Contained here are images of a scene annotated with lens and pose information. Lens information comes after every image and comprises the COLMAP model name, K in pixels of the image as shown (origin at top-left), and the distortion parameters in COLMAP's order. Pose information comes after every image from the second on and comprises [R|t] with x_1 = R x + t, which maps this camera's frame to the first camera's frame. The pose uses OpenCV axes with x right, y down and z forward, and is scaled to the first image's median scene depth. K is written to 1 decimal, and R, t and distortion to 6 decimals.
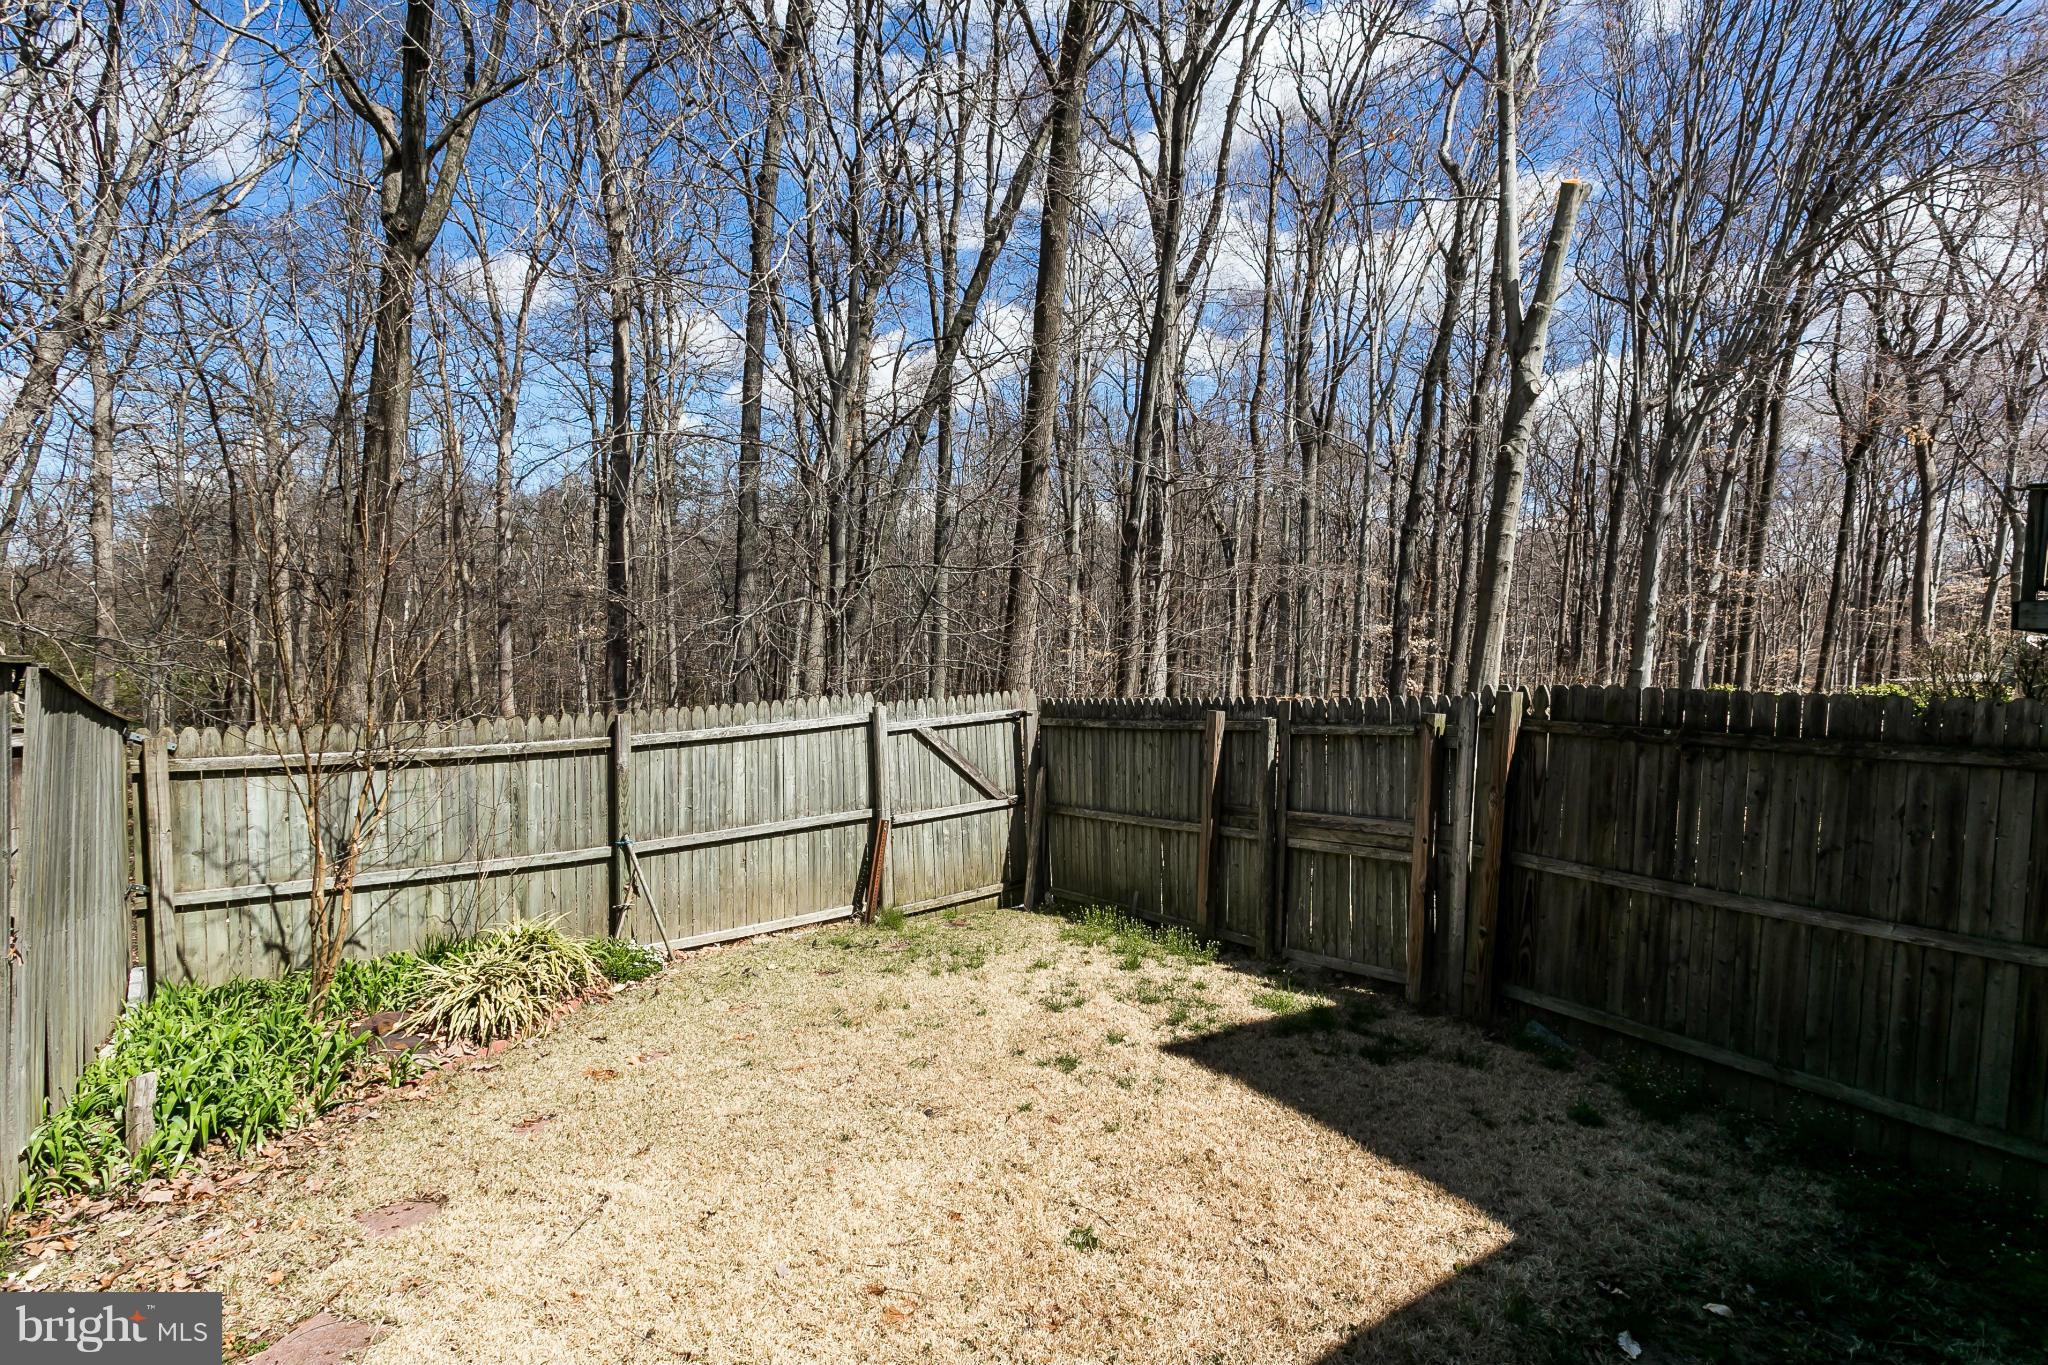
lens RADIAL K [[989.1, 0, 1025.7], [0, 989.1, 680.8], [0, 0, 1]] dist [-0.000788, -0.000081]
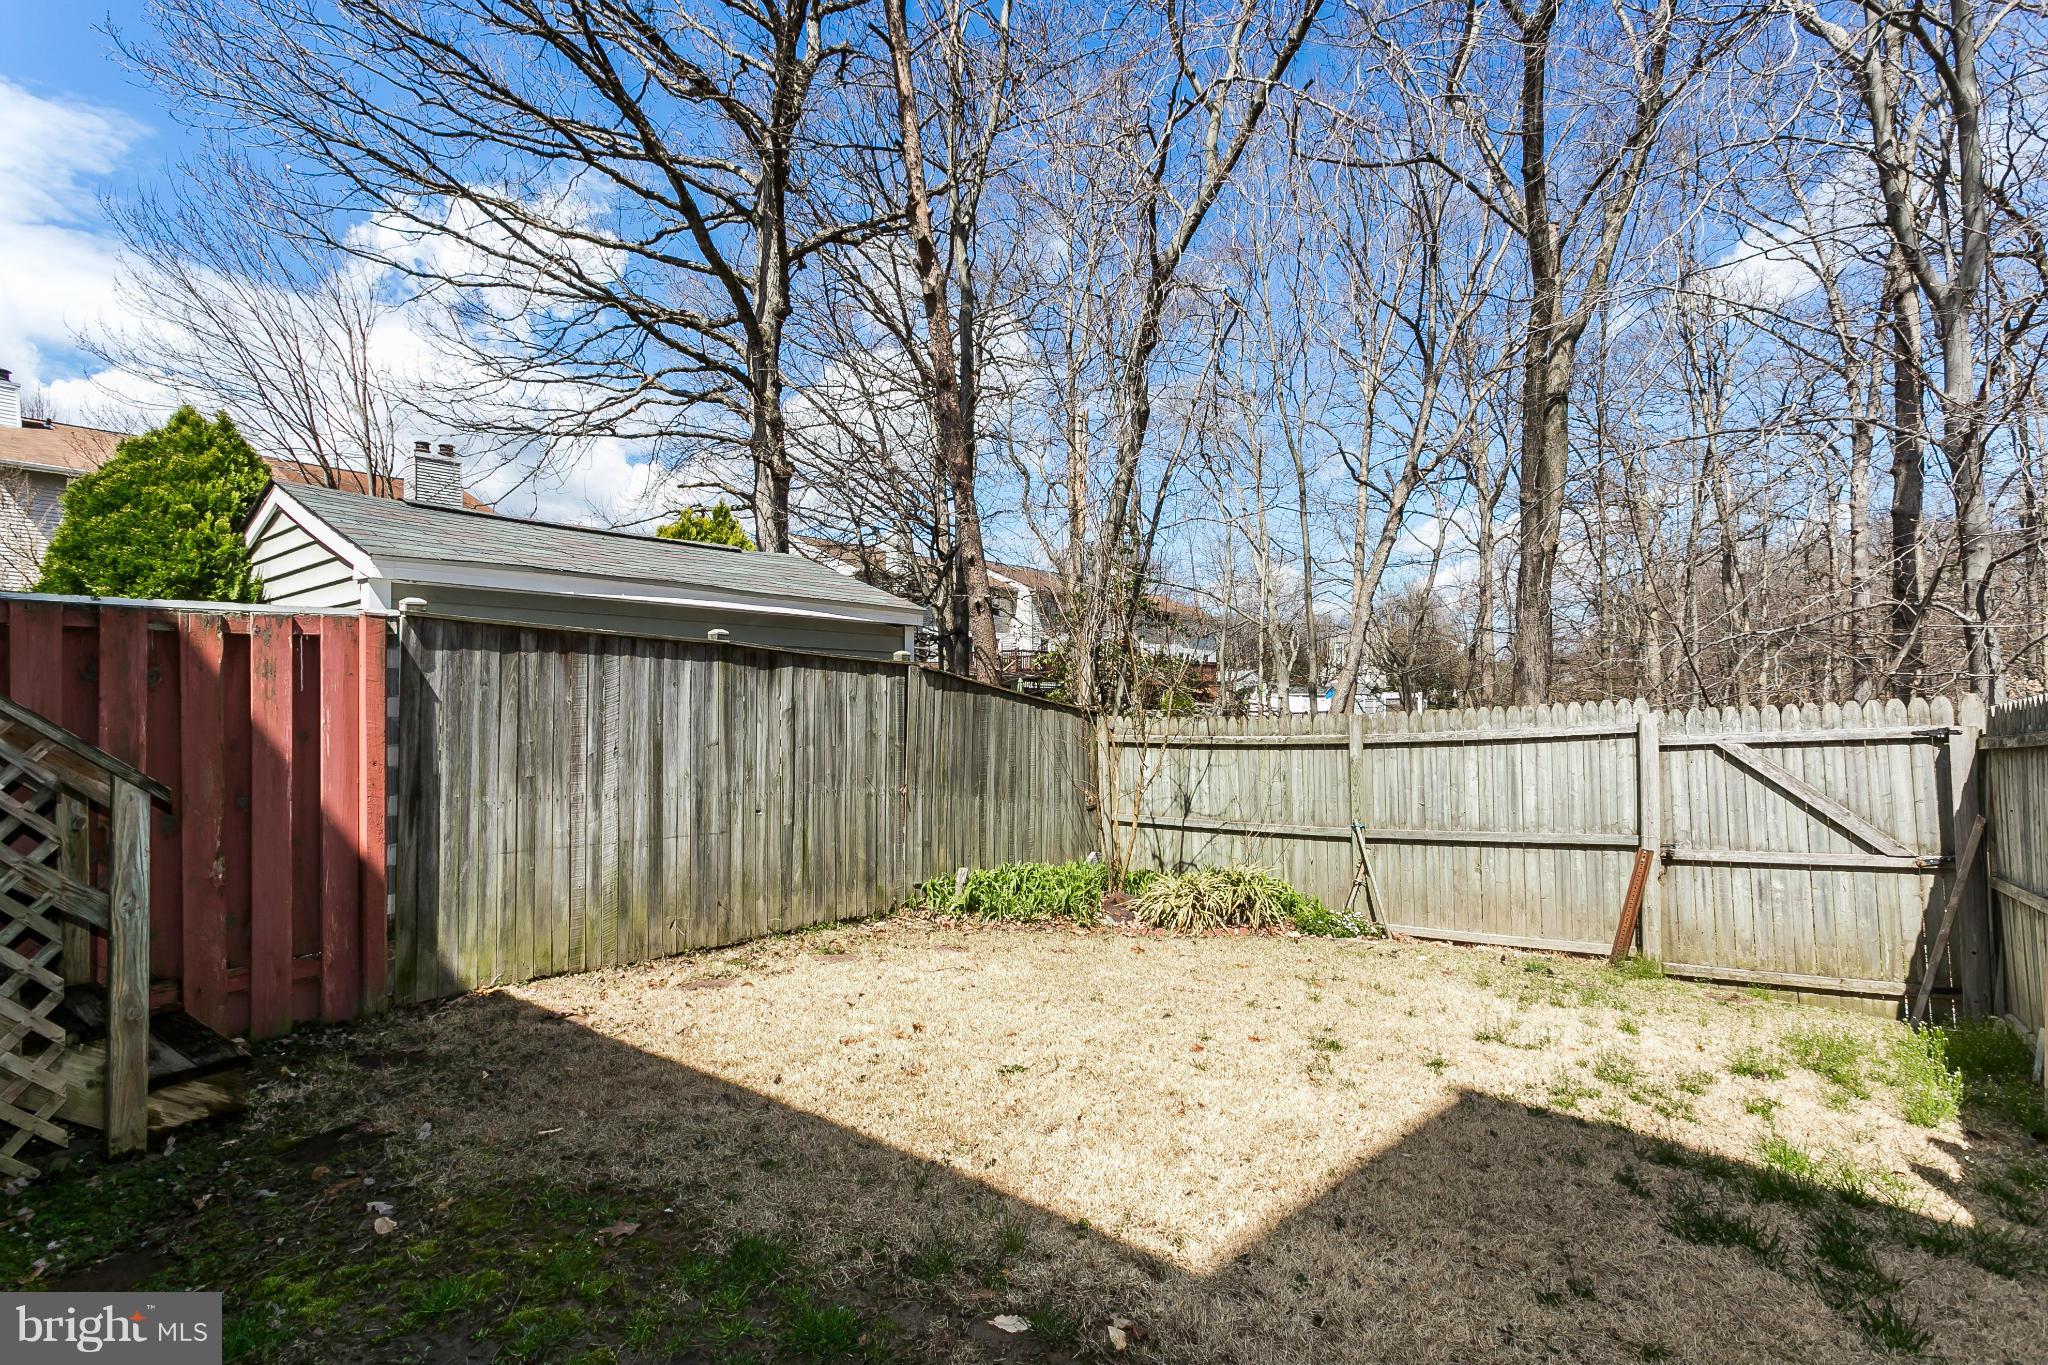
lens RADIAL K [[959.8, 0, 1011.6], [0, 959.8, 680.1], [0, 0, 1]] dist [-0.001006, -0.000244]
pose [[0.267433, -0.045540, -0.962500, 0.517222], [-0.025971, 0.998179, -0.054444, 0.058098], [0.963226, 0.039557, 0.265763, 0.272966]]
